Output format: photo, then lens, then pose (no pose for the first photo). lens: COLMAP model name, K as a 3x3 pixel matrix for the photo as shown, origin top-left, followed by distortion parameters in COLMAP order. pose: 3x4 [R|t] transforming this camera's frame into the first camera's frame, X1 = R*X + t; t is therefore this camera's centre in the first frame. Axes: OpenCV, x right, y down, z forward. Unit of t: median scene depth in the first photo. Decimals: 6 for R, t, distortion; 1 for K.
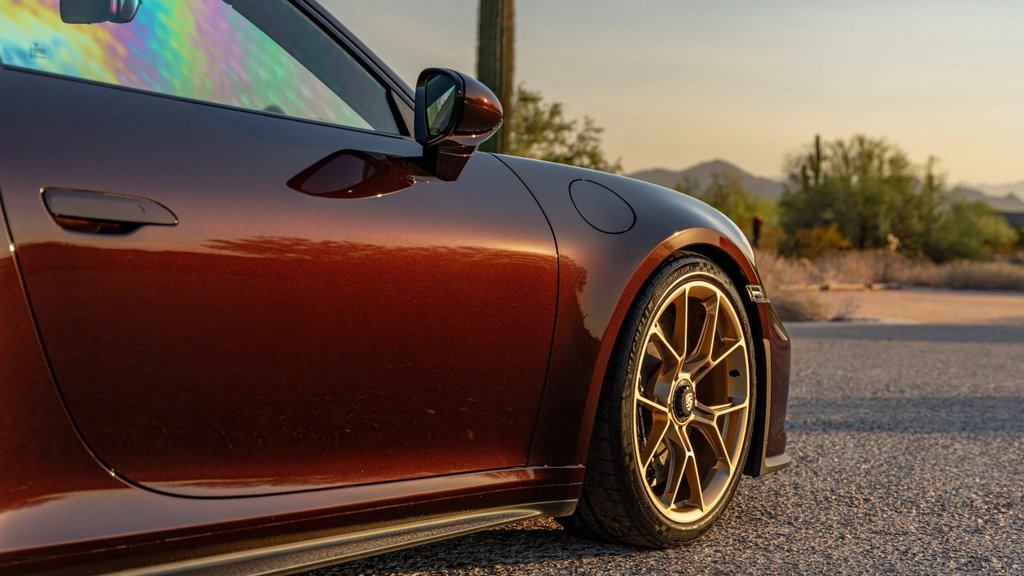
lens RADIAL K [[1616.4, 0, 512.0], [0, 1616.4, 288.0], [0, 0, 1]] dist [-0.021720, -0.079580]
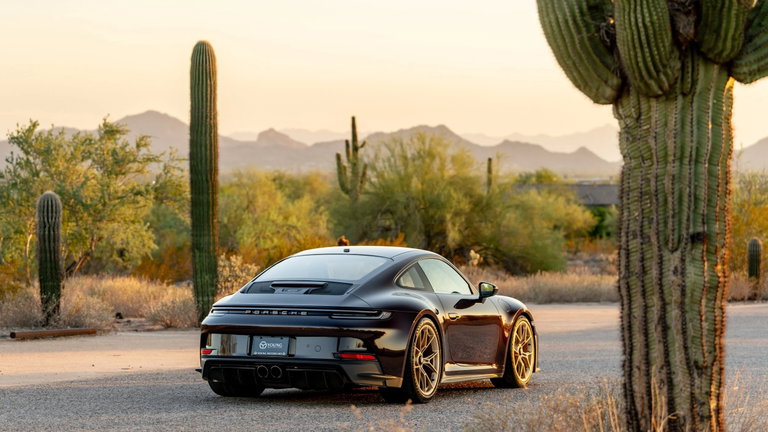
lens RADIAL K [[2483.0, 0, 384.0], [0, 2483.0, 216.0], [0, 0, 1]] dist [0.000851, -0.173364]
pose [[0.975339, -0.040728, 0.216921, -0.159033], [0.048870, 0.998283, -0.032299, -0.008510], [-0.215233, 0.042104, 0.975655, -0.509182]]
